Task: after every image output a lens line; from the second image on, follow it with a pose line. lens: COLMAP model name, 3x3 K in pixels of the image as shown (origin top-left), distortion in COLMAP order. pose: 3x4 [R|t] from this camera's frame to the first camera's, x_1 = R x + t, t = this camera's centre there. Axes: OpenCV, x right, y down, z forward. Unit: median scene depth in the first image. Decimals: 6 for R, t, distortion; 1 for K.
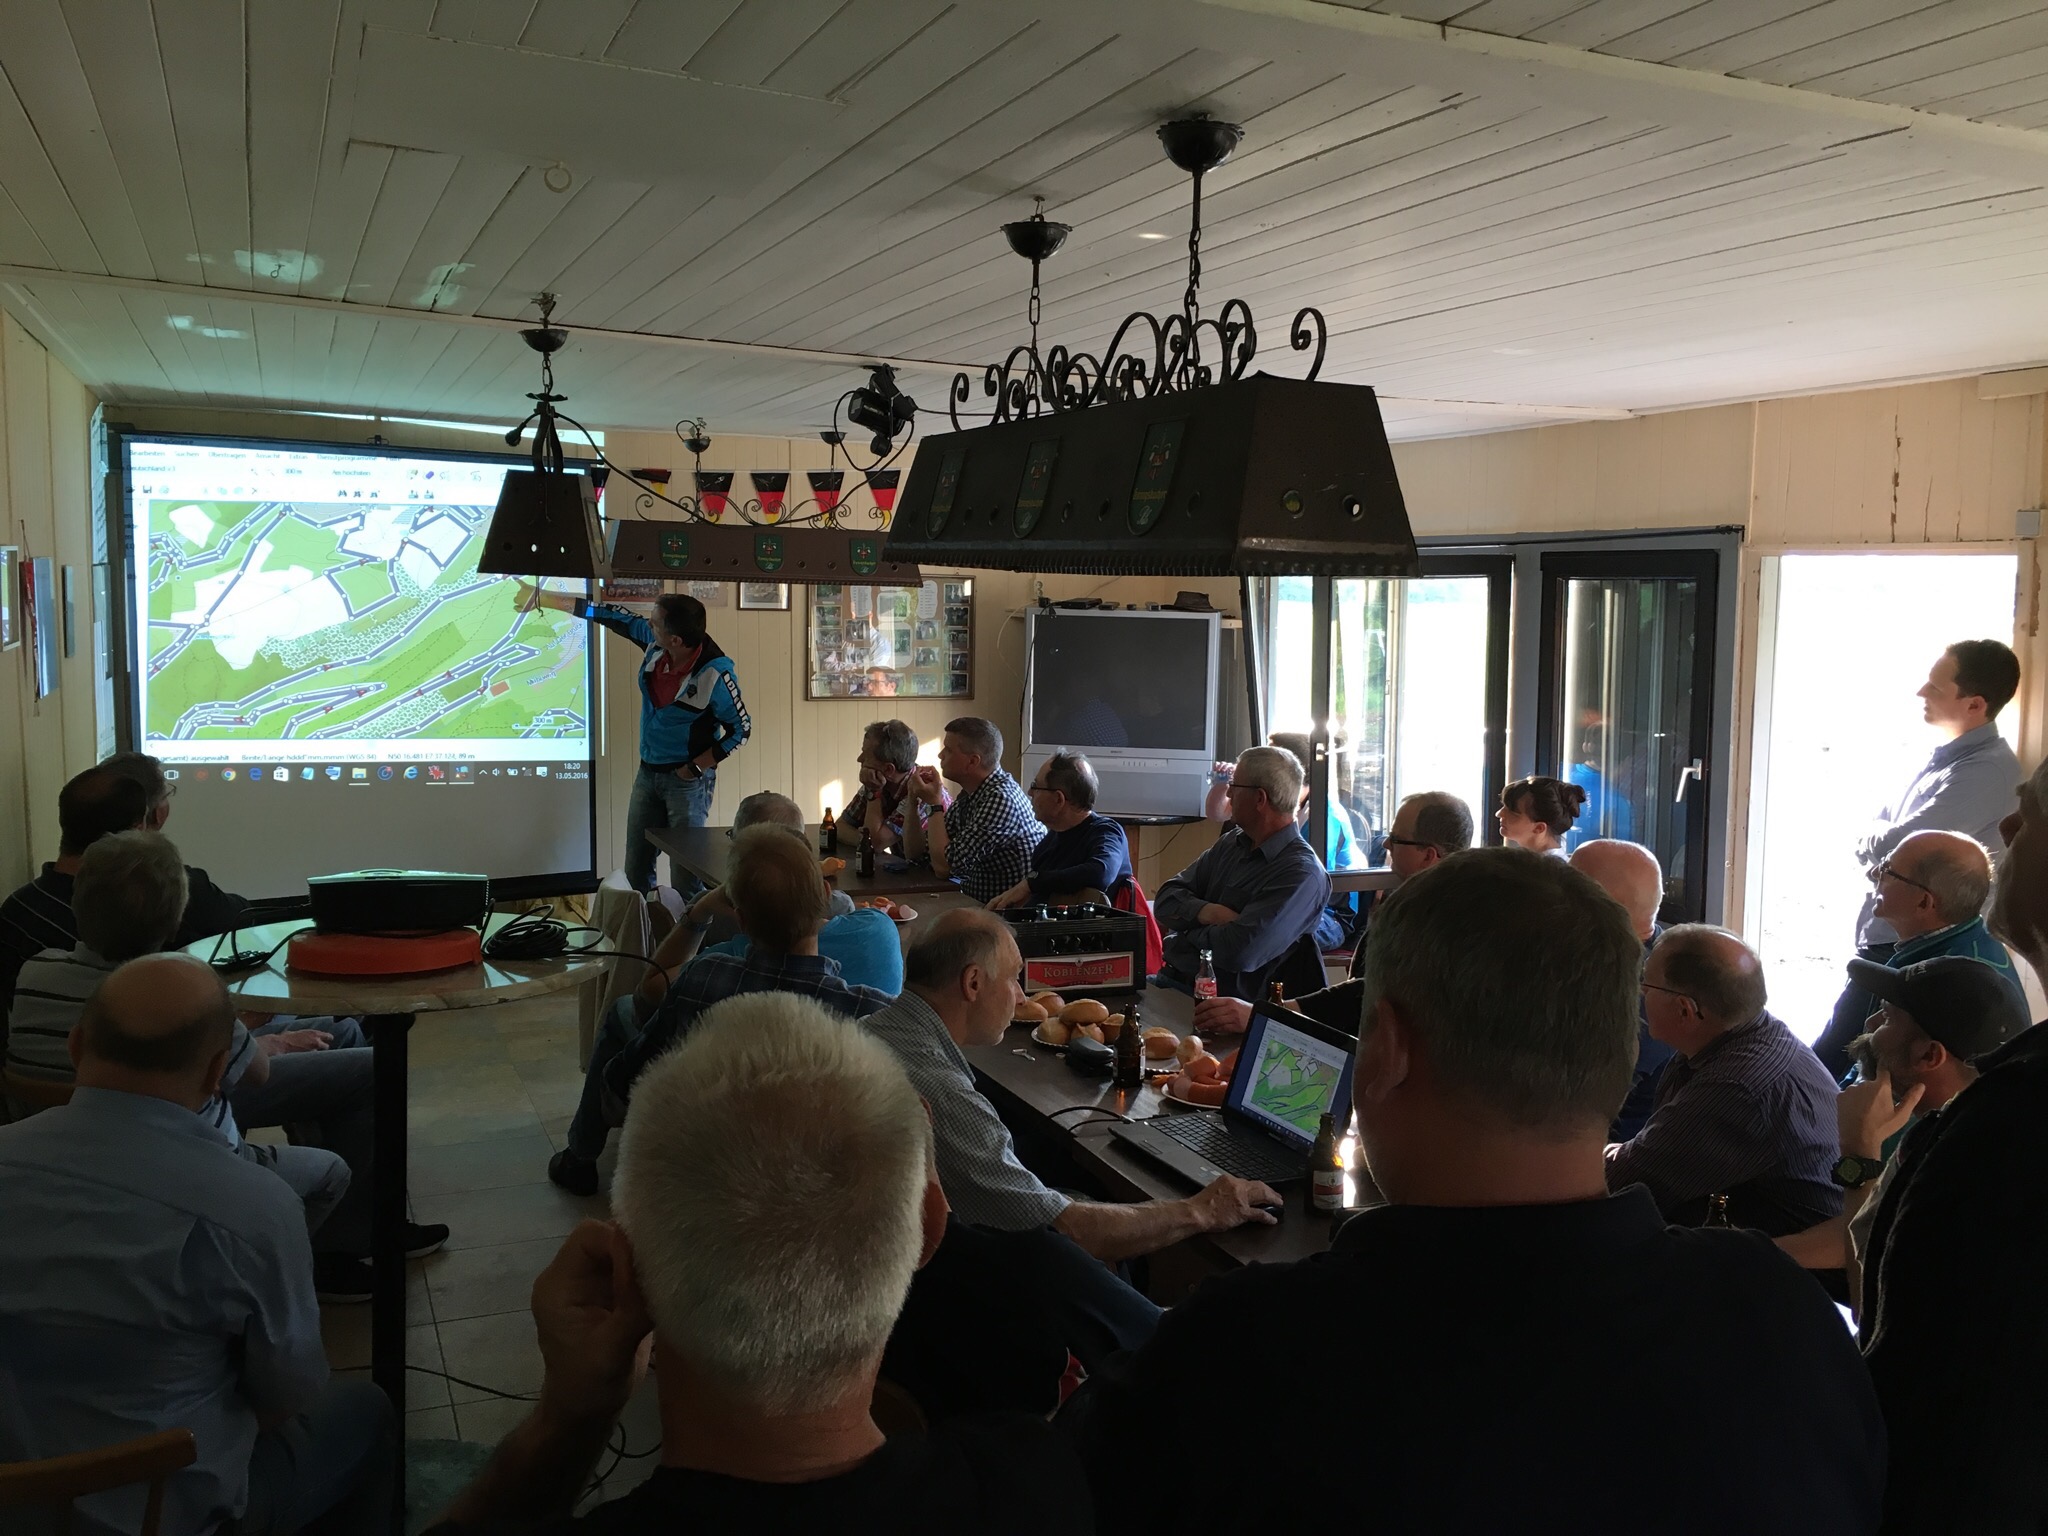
lens RADIAL K [[1745.4, 0, 1024.0], [0, 1745.4, 768.0], [0, 0, 1]] dist [0.042684, -0.000081]
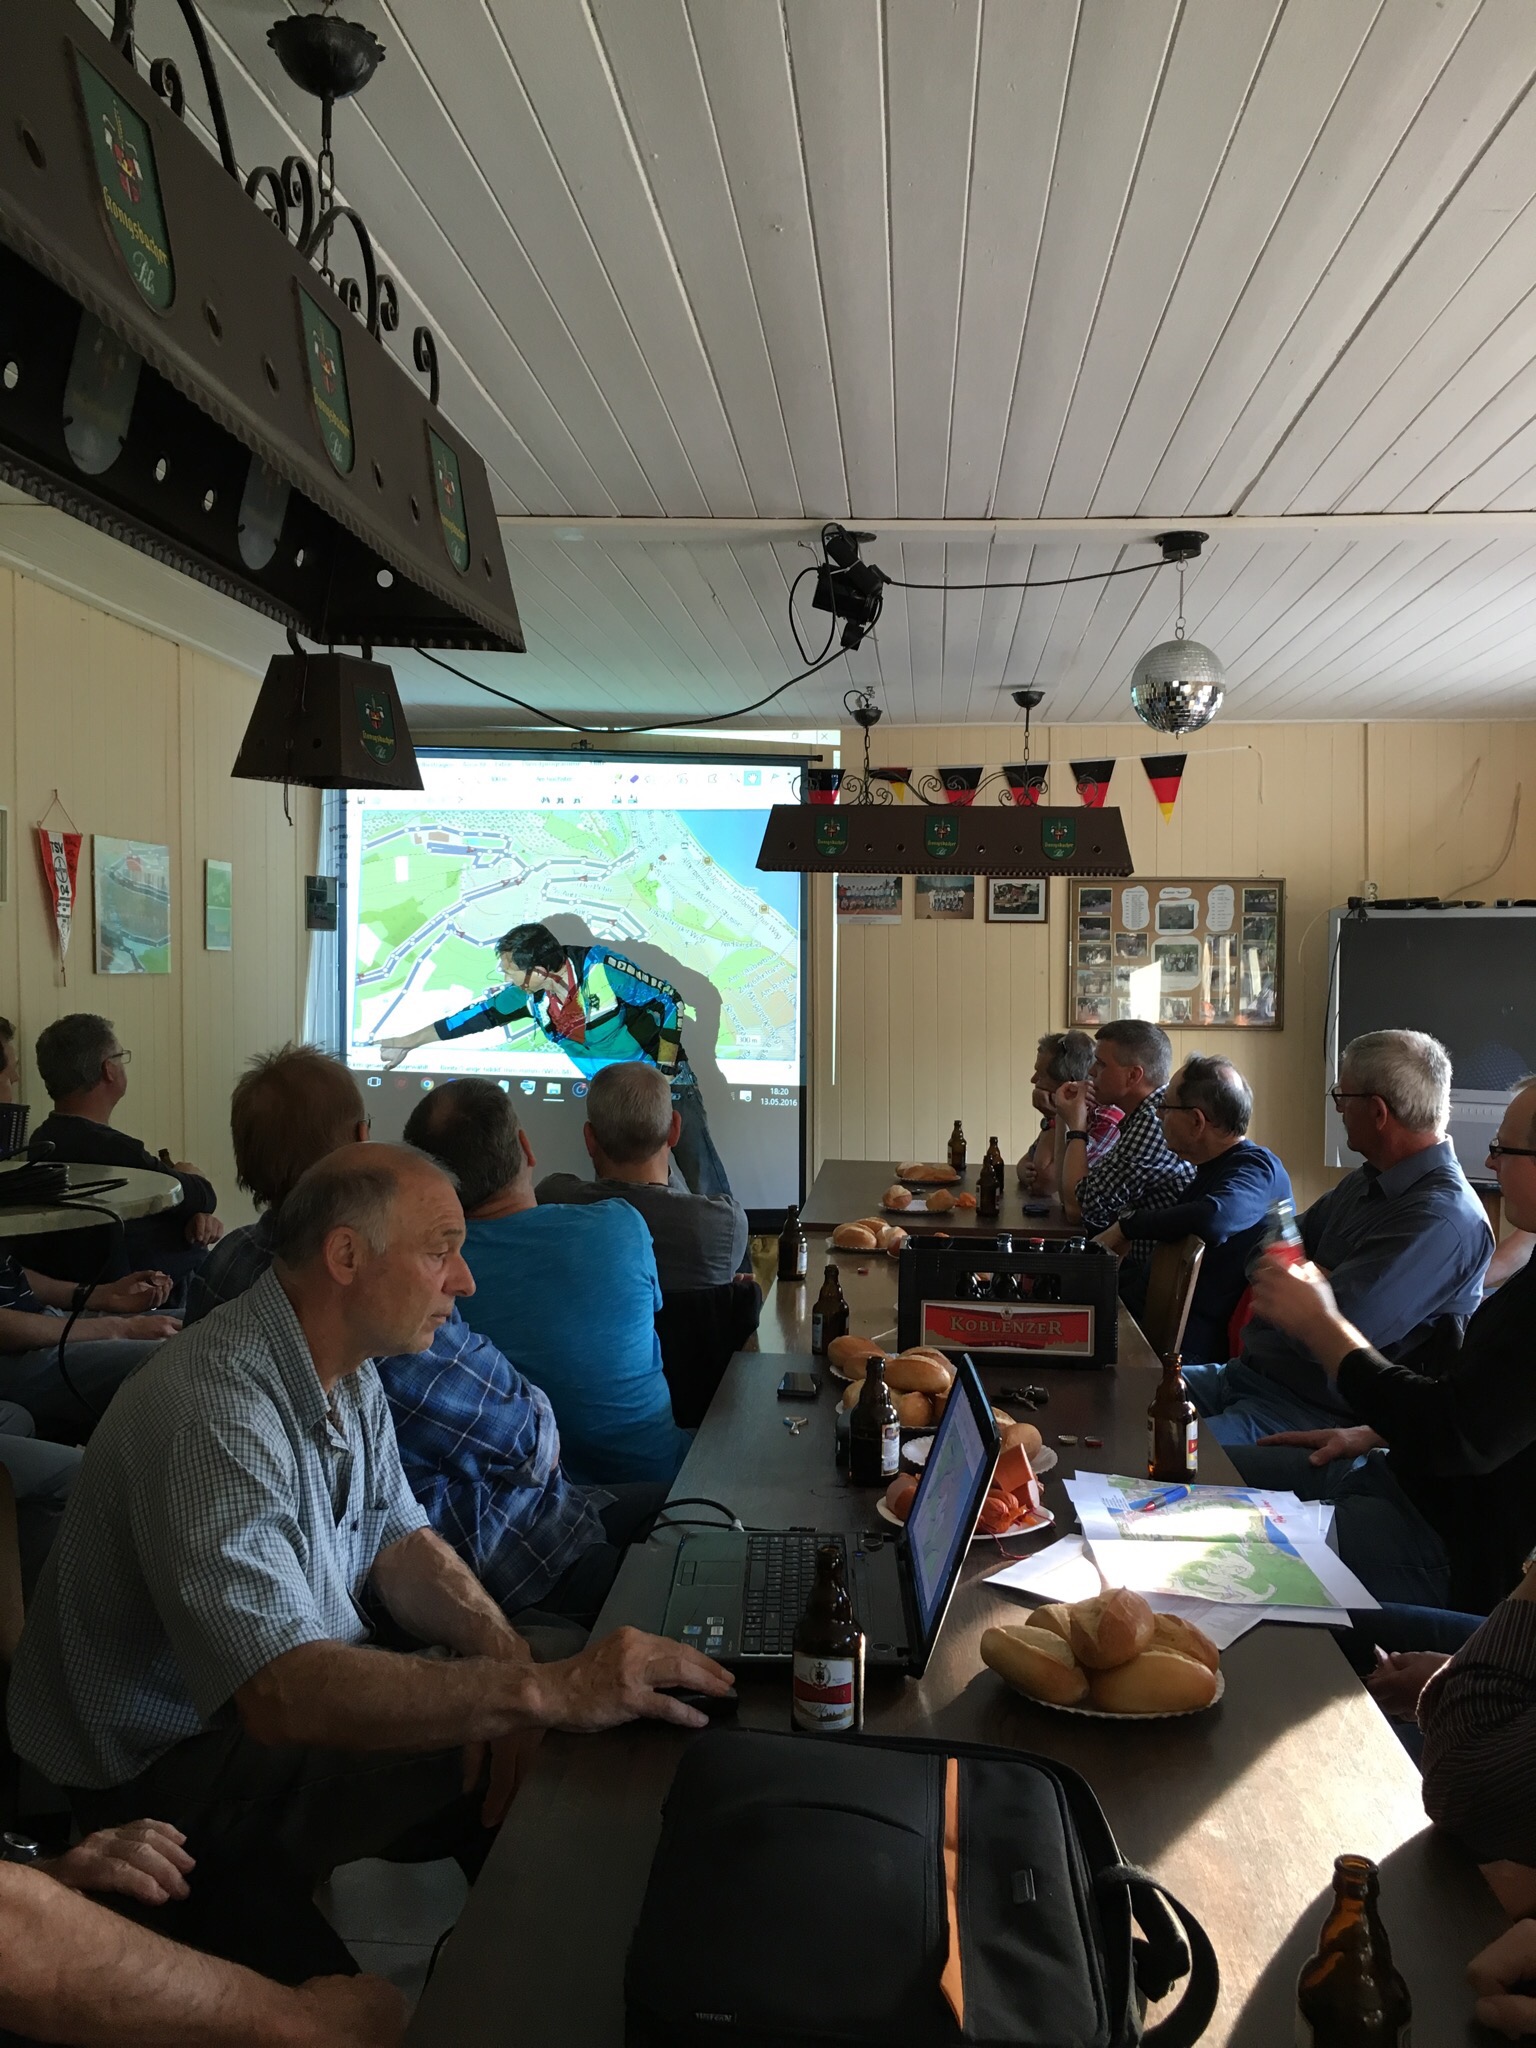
lens RADIAL K [[1745.4, 0, 768.0], [0, 1745.4, 1024.0], [0, 0, 1]] dist [0.042684, -0.000081]
pose [[0.881536, 0.001802, -0.472113, 0.178365], [-0.040964, 0.996513, -0.072685, 0.032770], [0.470335, 0.083414, 0.878537, 0.215385]]
